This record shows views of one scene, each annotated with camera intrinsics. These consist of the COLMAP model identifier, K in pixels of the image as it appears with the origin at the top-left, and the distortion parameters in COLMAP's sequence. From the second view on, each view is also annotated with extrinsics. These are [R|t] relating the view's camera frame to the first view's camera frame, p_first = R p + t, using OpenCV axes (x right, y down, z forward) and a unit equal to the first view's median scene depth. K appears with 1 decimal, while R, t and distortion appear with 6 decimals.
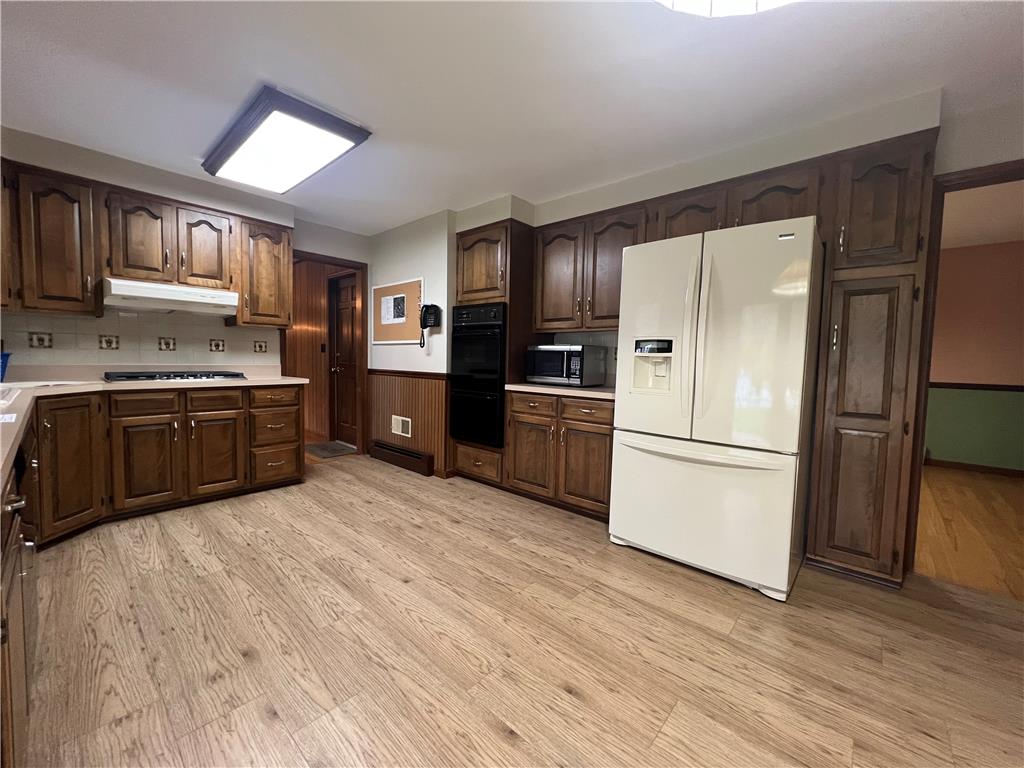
lens RADIAL K [[410.6, 0, 511.3], [0, 410.6, 383.6], [0, 0, 1]] dist [-0.001441, 0.000012]
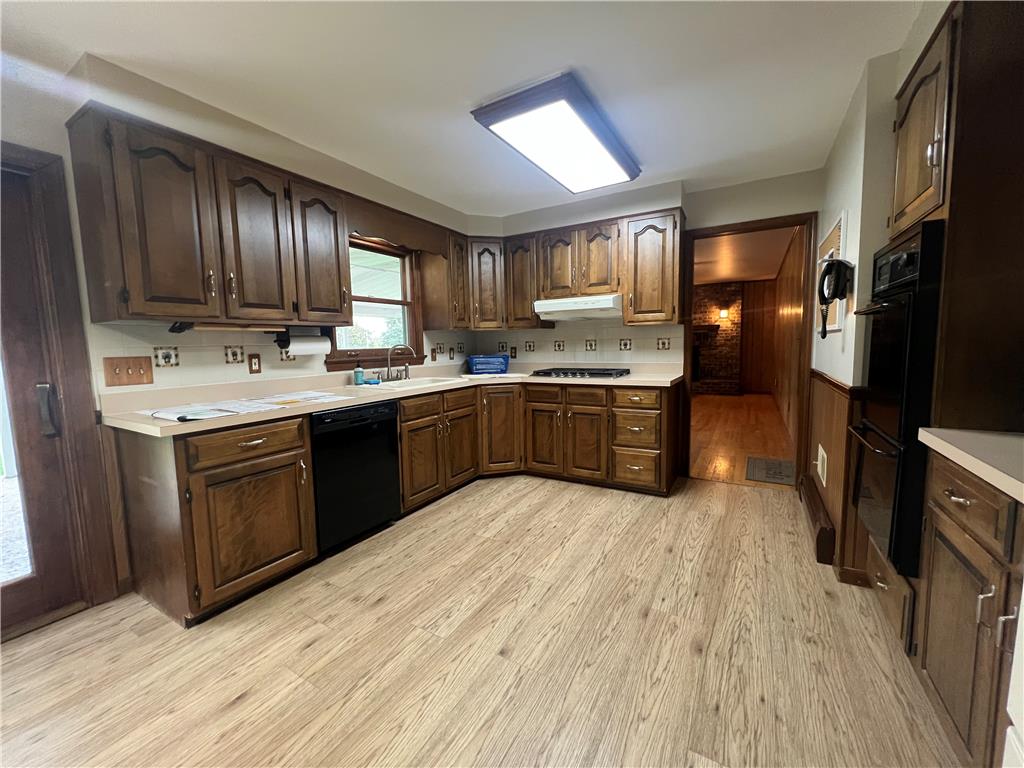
lens RADIAL K [[410.6, 0, 512.6], [0, 410.6, 384.1], [0, 0, 1]] dist [-0.001441, 0.000012]
pose [[0.194066, 0.072621, -0.978297, 0.378100], [-0.034610, 0.997142, 0.067154, -0.068838], [0.980378, 0.020826, 0.196025, 0.665968]]
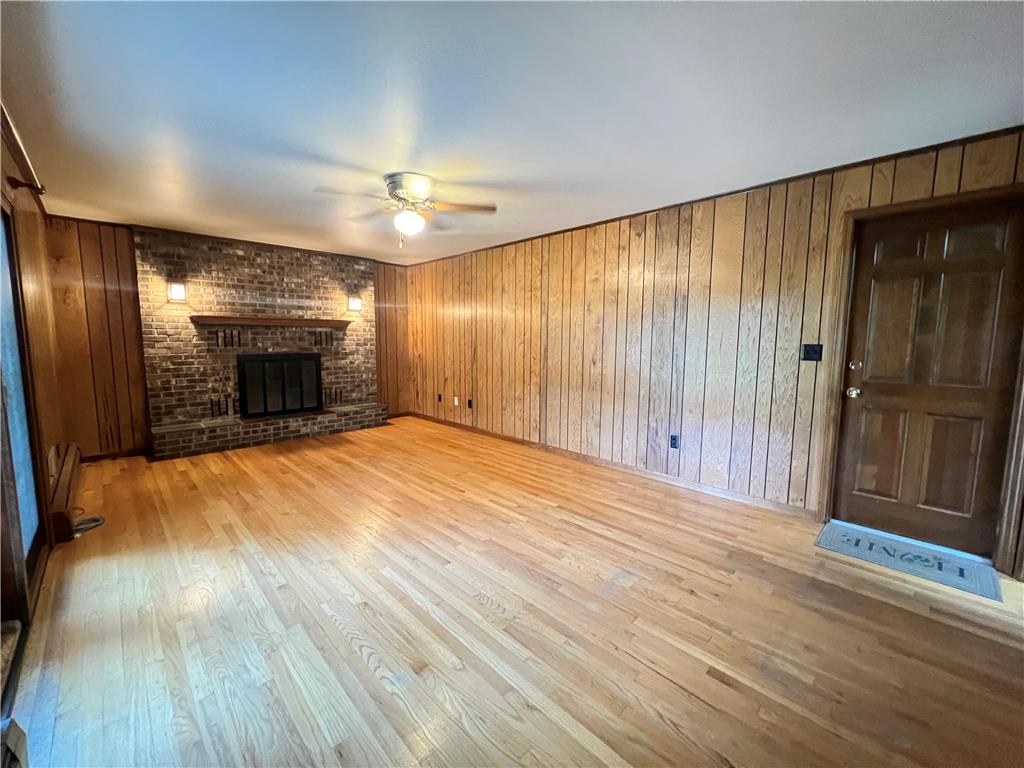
lens RADIAL K [[410.6, 0, 512.4], [0, 410.6, 385.9], [0, 0, 1]] dist [-0.001441, 0.000012]
pose [[0.998117, -0.004849, -0.061150, -0.326015], [0.007680, 0.998905, 0.046150, -0.092542], [0.060860, -0.046533, 0.997061, 0.728030]]
